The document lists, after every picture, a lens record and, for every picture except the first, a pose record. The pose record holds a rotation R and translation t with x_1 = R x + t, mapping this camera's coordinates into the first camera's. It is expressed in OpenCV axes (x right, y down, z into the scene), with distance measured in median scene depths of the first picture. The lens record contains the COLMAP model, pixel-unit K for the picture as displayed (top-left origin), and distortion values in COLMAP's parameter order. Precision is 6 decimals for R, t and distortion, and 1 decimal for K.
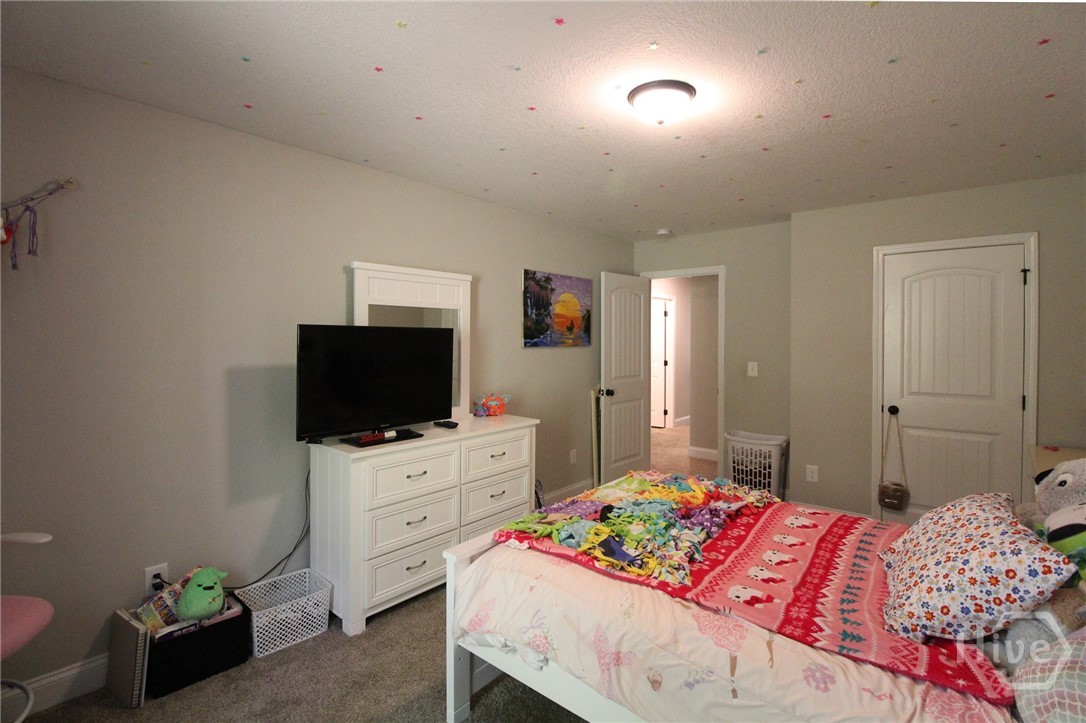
lens RADIAL K [[502.5, 0, 536.7], [0, 502.5, 351.4], [0, 0, 1]] dist [-0.004149, -0.009929]
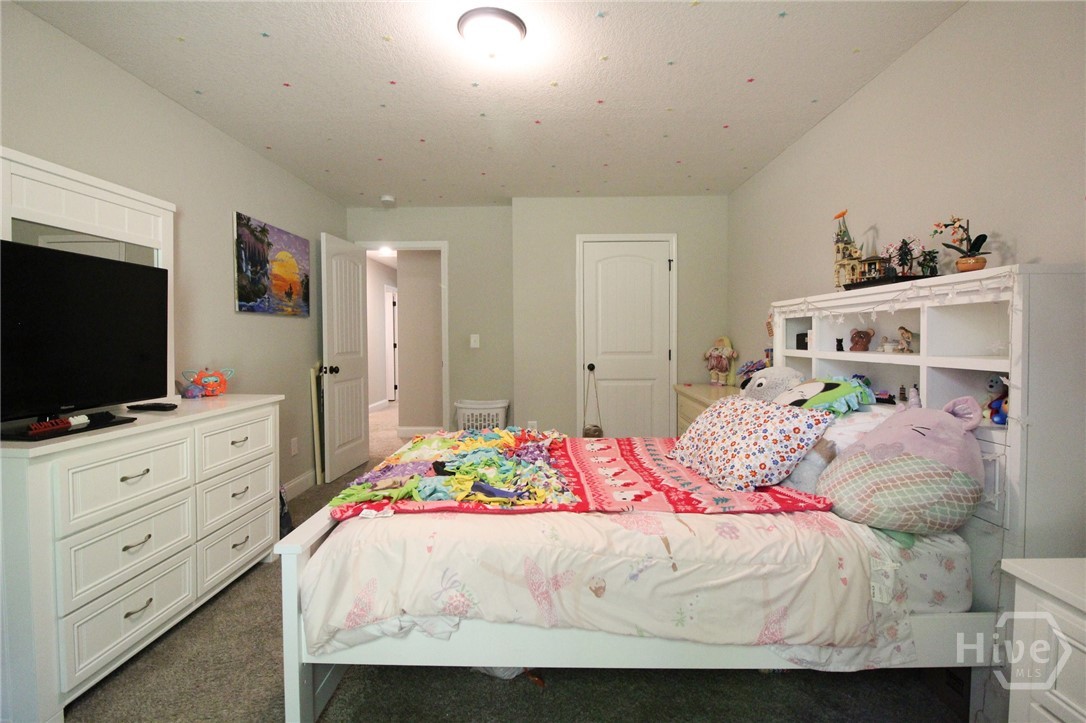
lens RADIAL K [[502.5, 0, 542.0], [0, 502.5, 355.0], [0, 0, 1]] dist [-0.004149, -0.009929]
pose [[0.780259, -0.026436, 0.624898, -0.327015], [0.016263, 0.999626, 0.021982, 0.112377], [-0.625245, -0.006989, 0.780397, 0.194594]]
